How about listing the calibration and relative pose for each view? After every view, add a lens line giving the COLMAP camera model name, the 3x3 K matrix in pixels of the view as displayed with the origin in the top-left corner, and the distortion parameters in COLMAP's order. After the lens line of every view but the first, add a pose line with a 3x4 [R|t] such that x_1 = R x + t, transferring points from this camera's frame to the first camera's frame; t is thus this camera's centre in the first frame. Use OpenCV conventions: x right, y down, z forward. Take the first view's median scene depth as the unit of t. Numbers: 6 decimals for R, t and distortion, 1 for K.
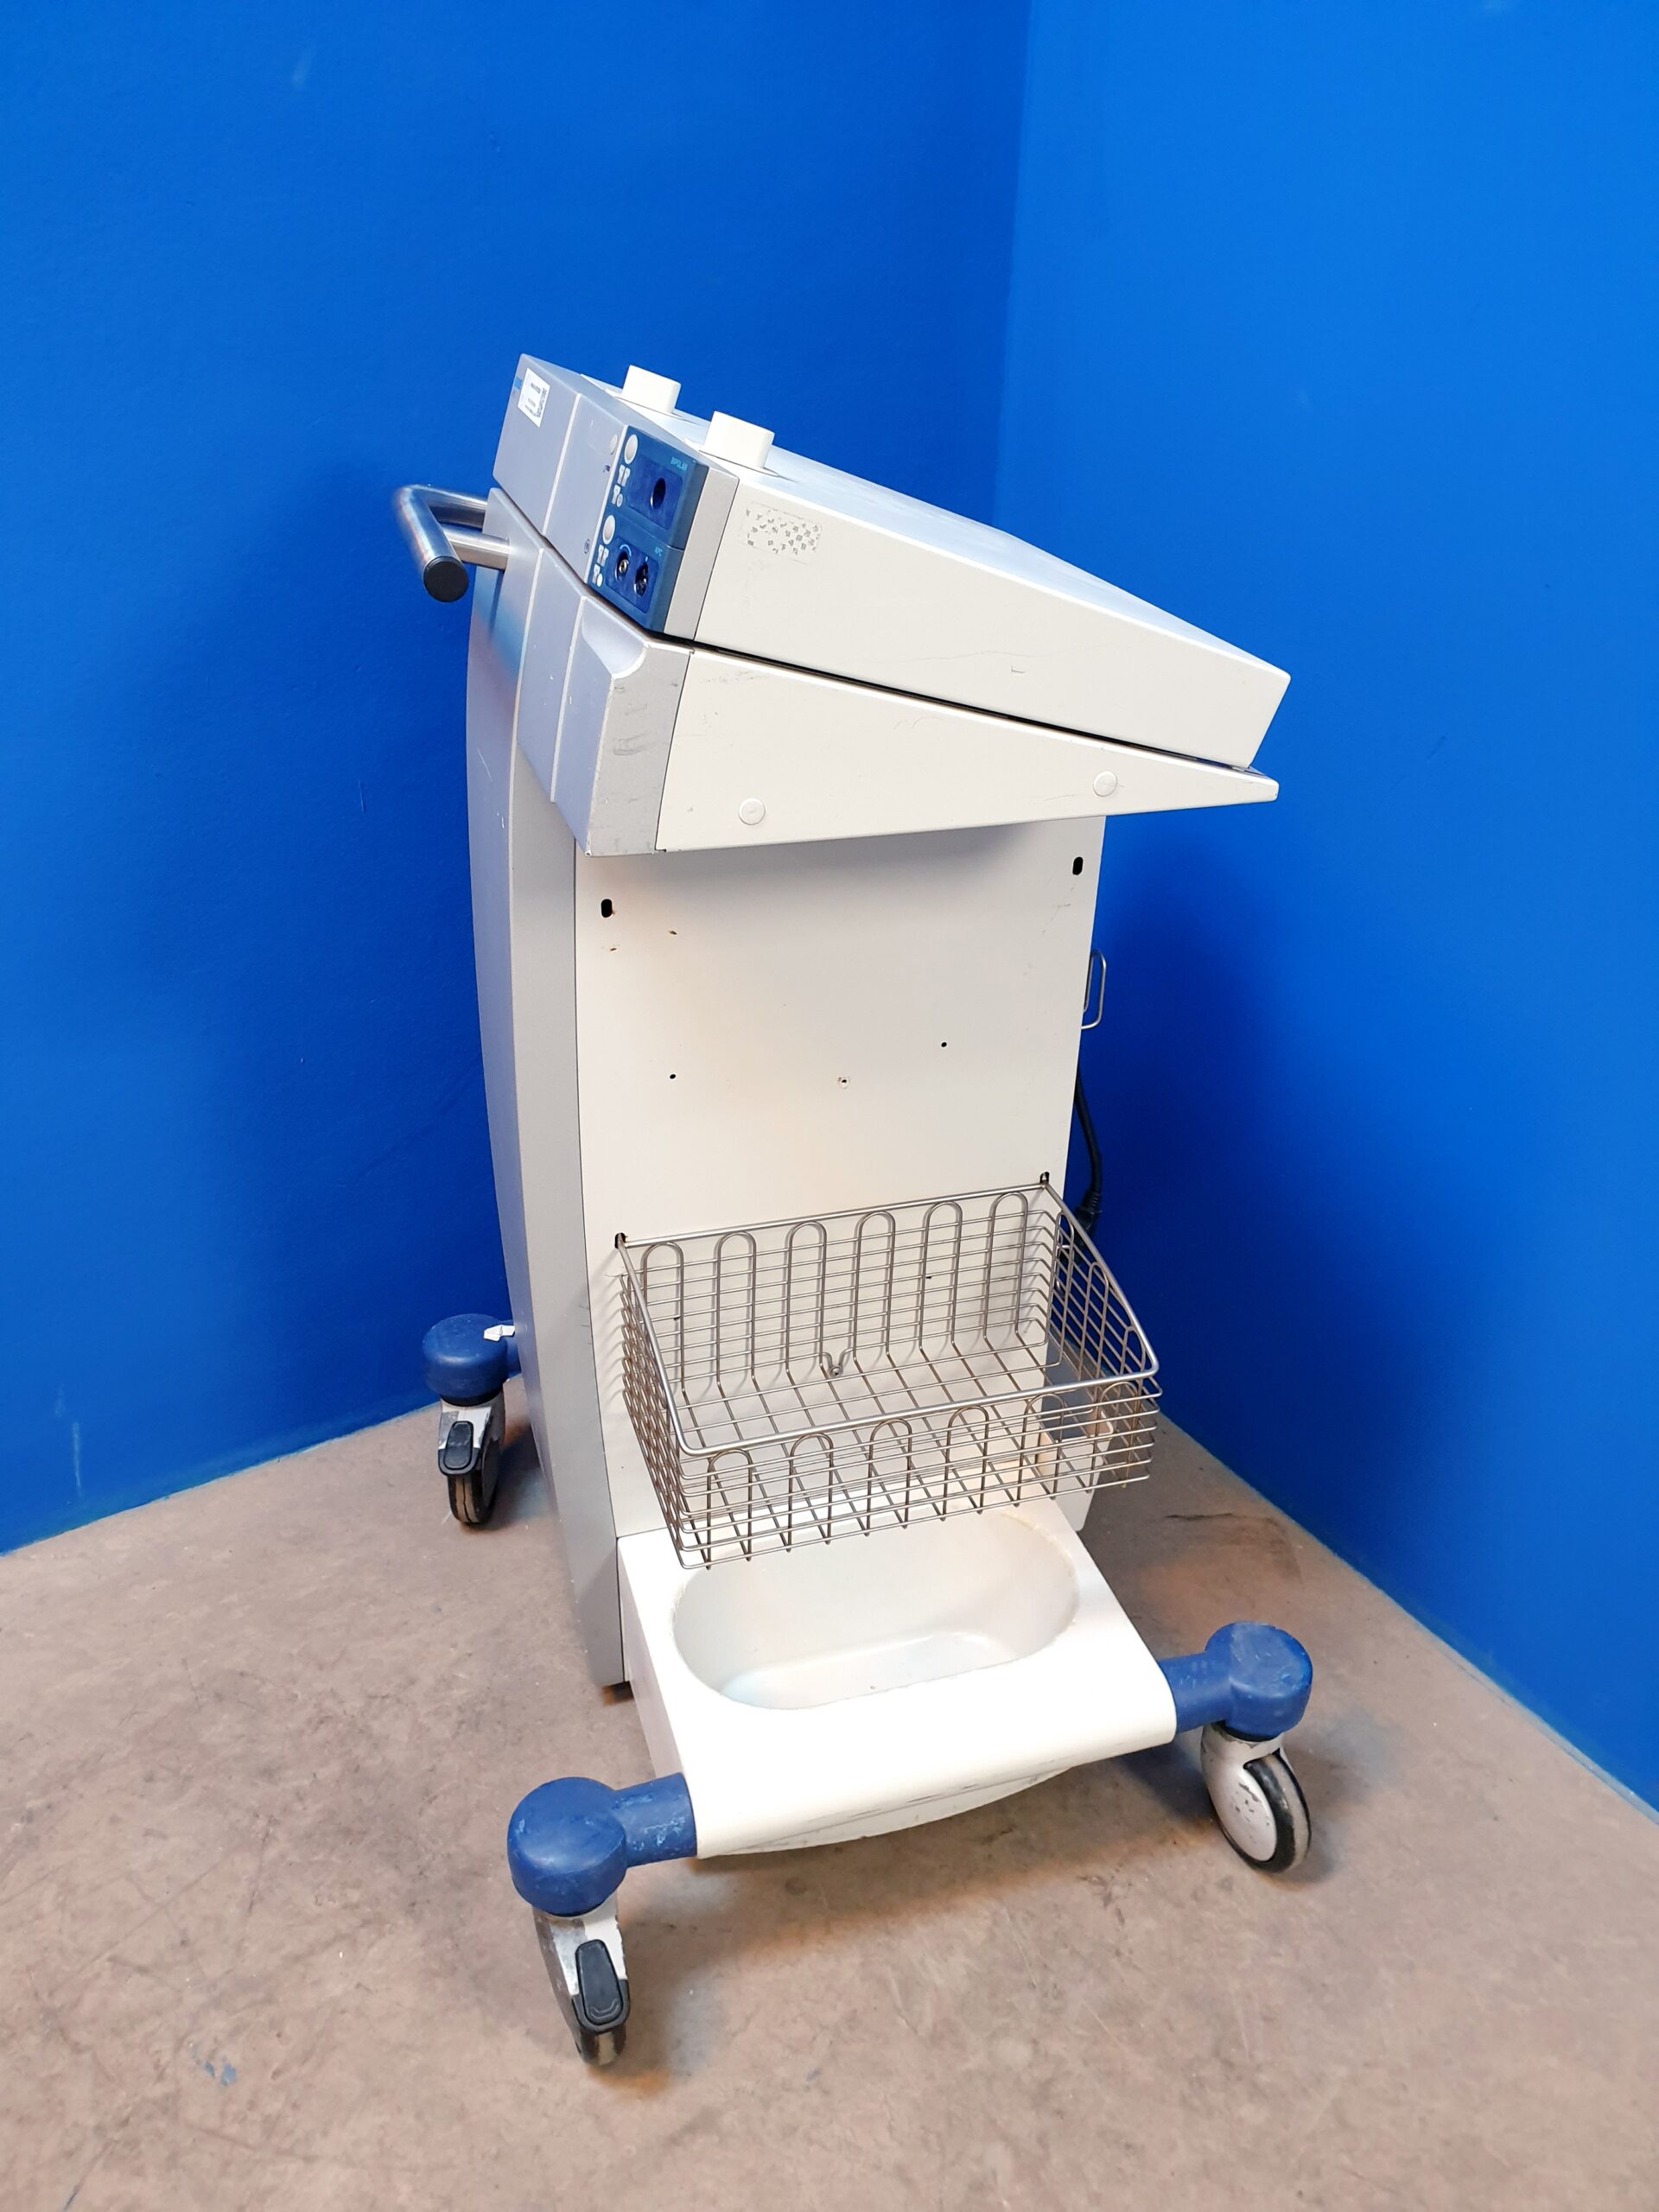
lens RADIAL K [[1694.1, 0, 835.5], [0, 1694.1, 1111.9], [0, 0, 1]] dist [0.026979, 0.000720]
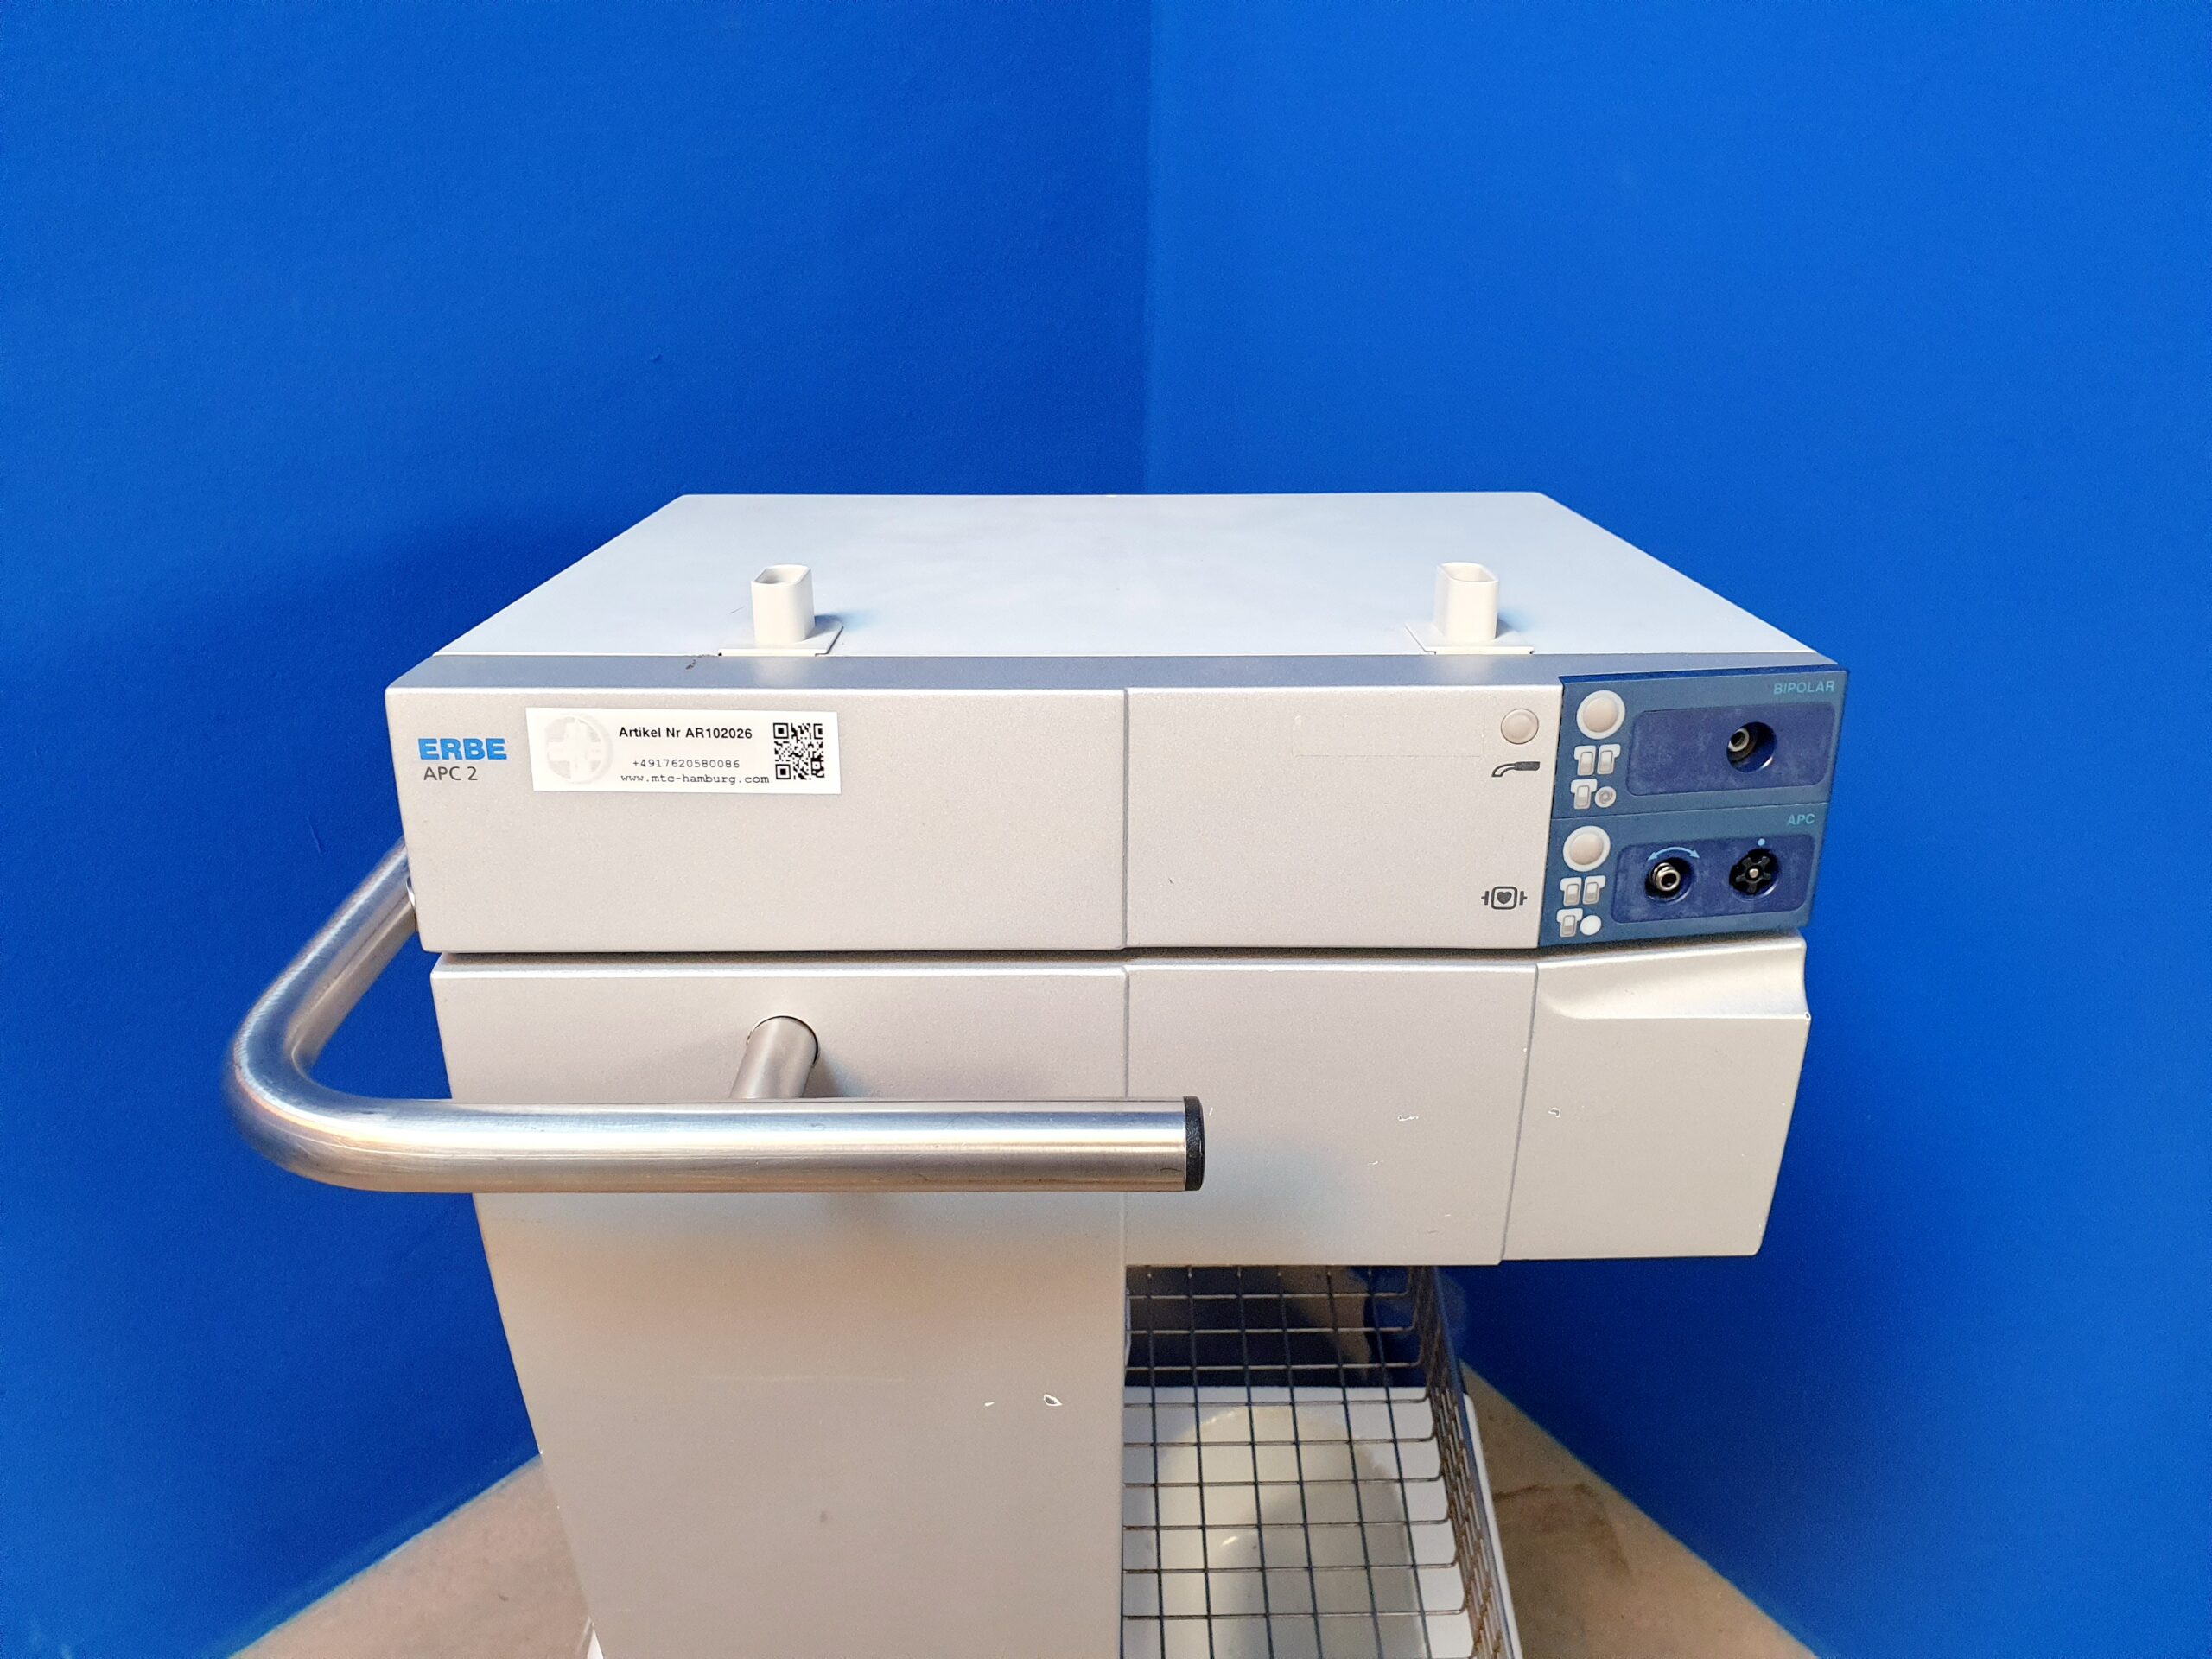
lens RADIAL K [[1694.1, 0, 1088.5], [0, 1694.1, 826.9], [0, 0, 1]] dist [0.026979, 0.000720]
pose [[0.990778, -0.107364, 0.082650, -0.026119], [0.092058, 0.981000, 0.170777, -0.327255], [-0.099415, -0.161594, 0.981837, 0.338918]]
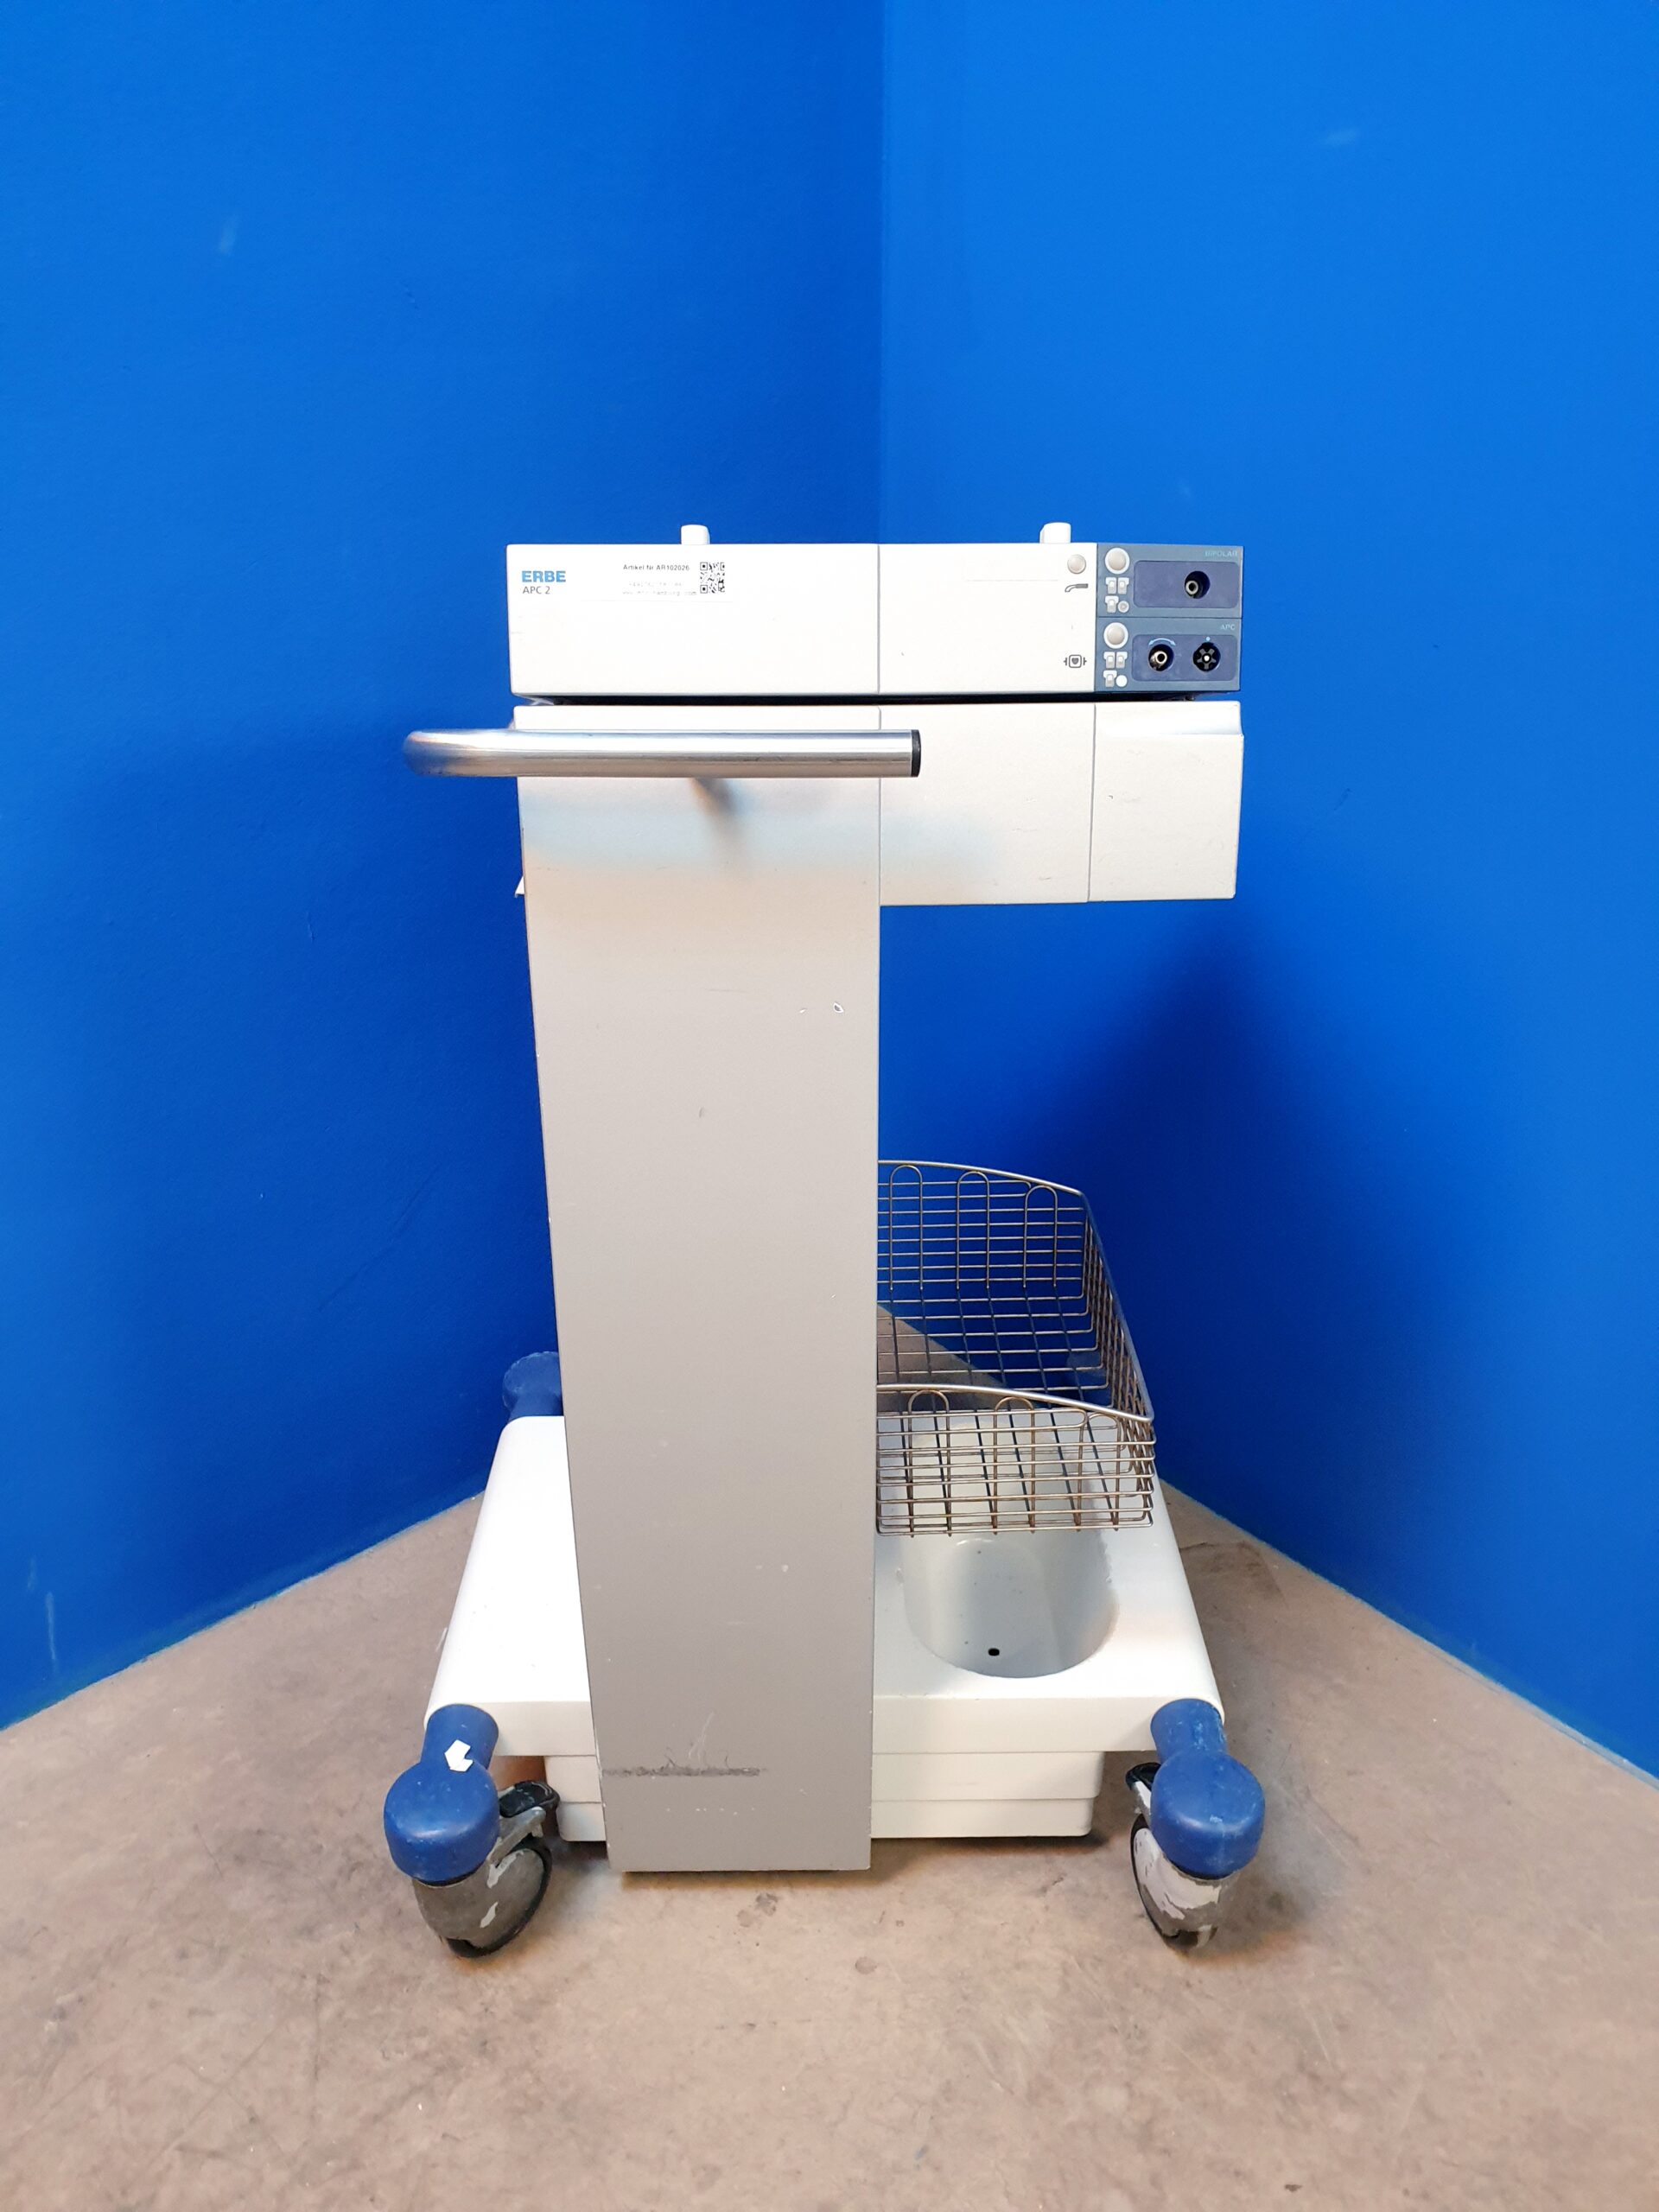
lens RADIAL K [[1694.1, 0, 821.4], [0, 1694.1, 1098.1], [0, 0, 1]] dist [0.026979, 0.000720]
pose [[0.989653, -0.094204, 0.108220, -0.114497], [0.099904, 0.993814, -0.048505, -0.007671], [-0.102981, 0.058815, 0.992943, -0.025580]]
